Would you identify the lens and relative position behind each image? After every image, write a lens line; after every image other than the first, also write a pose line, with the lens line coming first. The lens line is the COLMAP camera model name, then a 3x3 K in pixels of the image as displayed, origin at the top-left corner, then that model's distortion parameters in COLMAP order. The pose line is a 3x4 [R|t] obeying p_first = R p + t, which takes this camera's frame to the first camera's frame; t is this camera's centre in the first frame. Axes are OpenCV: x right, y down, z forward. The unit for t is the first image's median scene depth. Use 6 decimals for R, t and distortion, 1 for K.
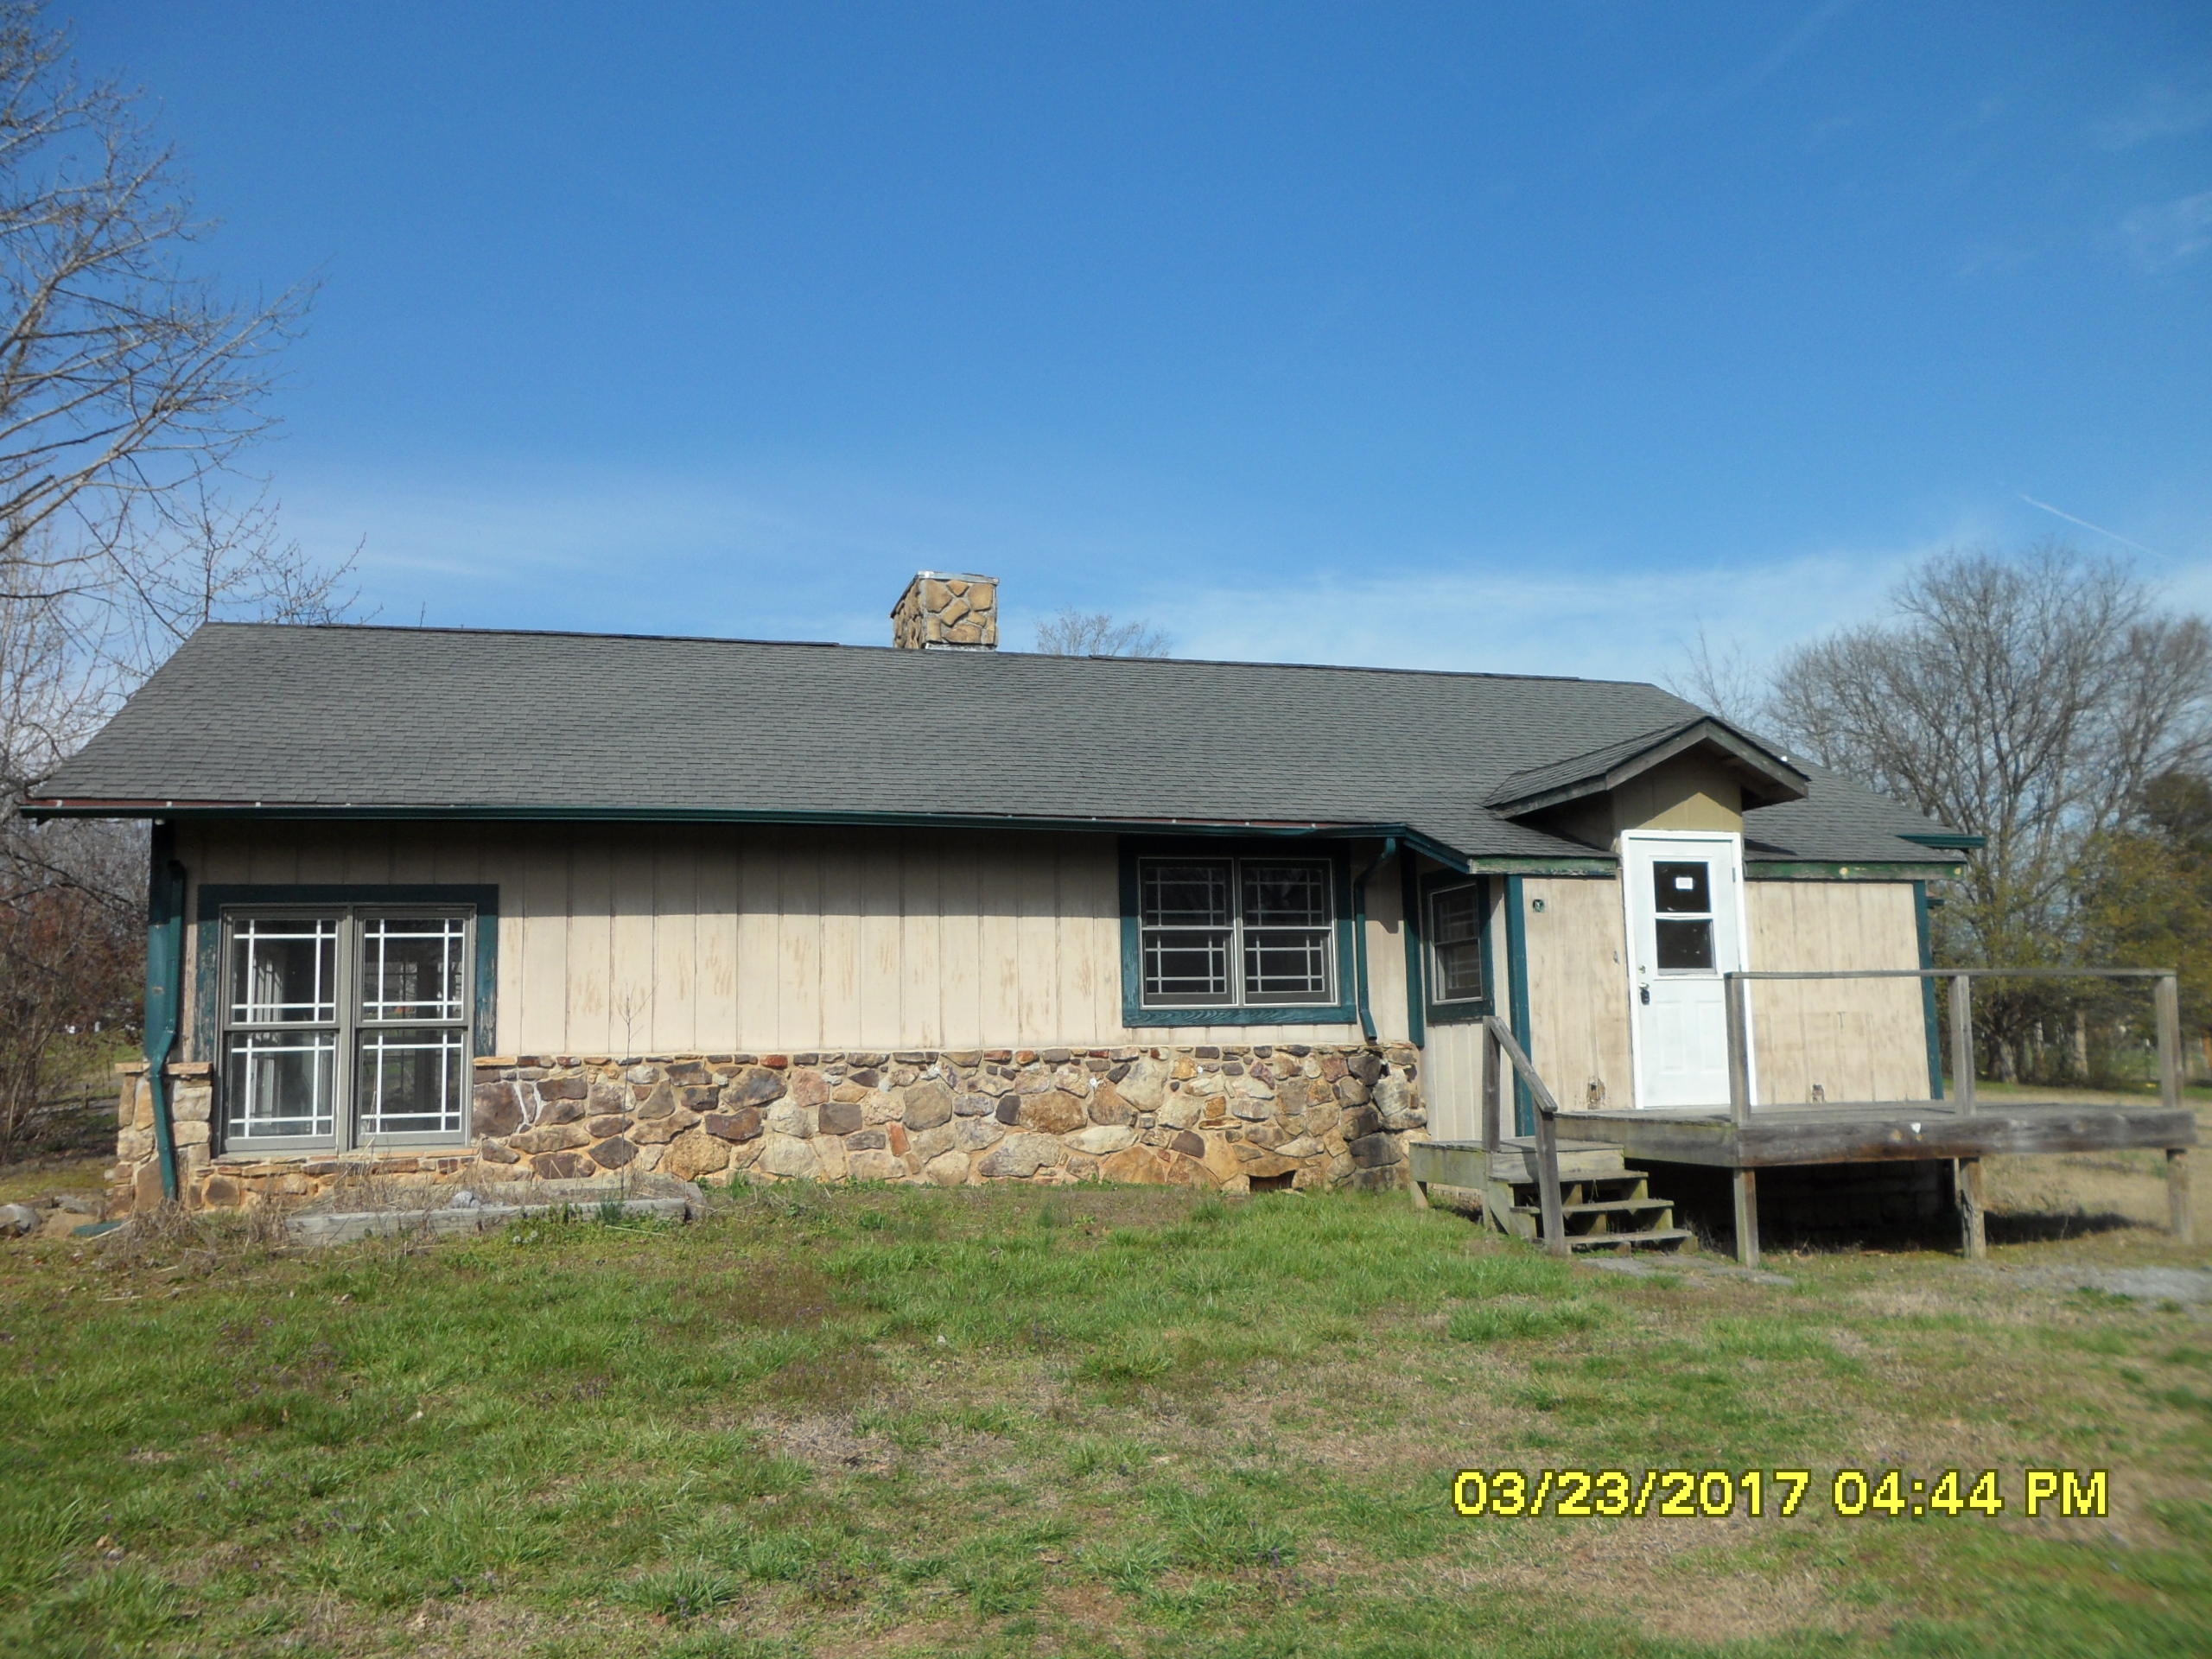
lens RADIAL K [[1774.5, 0, 1094.6], [0, 1774.5, 841.6], [0, 0, 1]] dist [-0.004149, 0.004882]
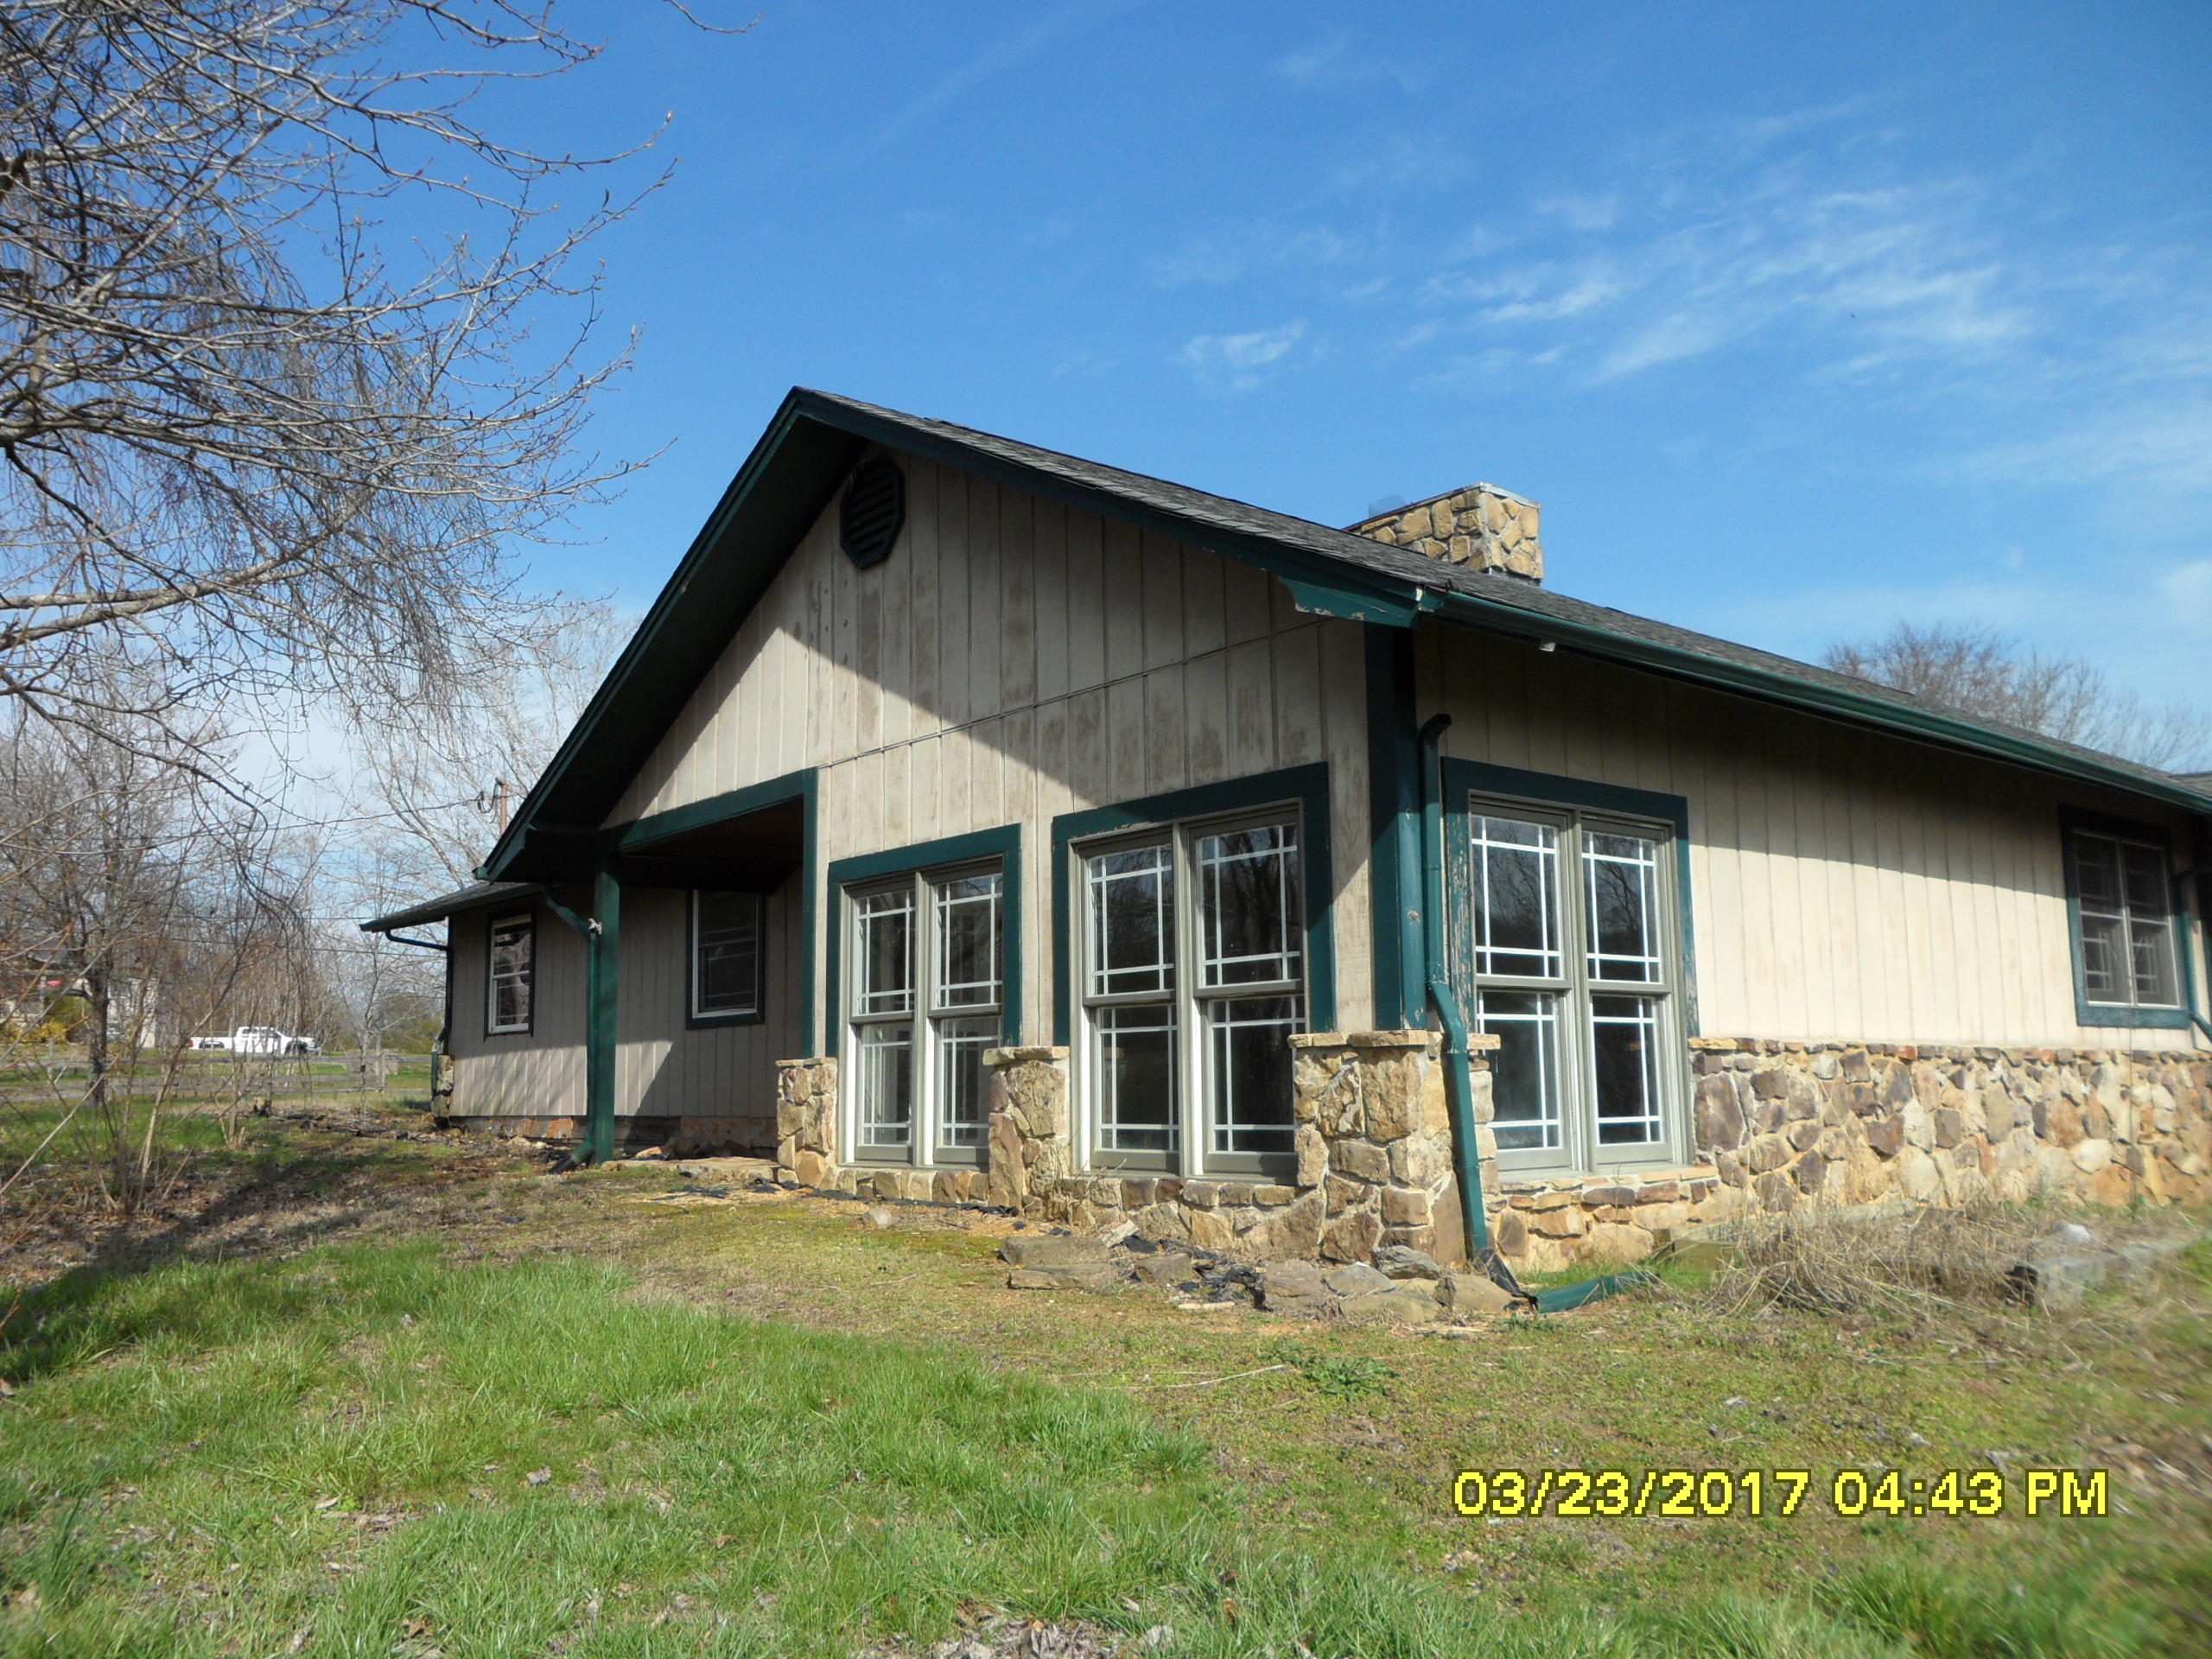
lens RADIAL K [[1774.5, 0, 1094.6], [0, 1774.5, 841.6], [0, 0, 1]] dist [-0.004149, 0.004882]
pose [[0.905665, 0.071234, 0.417967, -0.853051], [-0.061298, 0.997427, -0.037169, 0.083526], [-0.419539, 0.008042, 0.907702, 0.452431]]
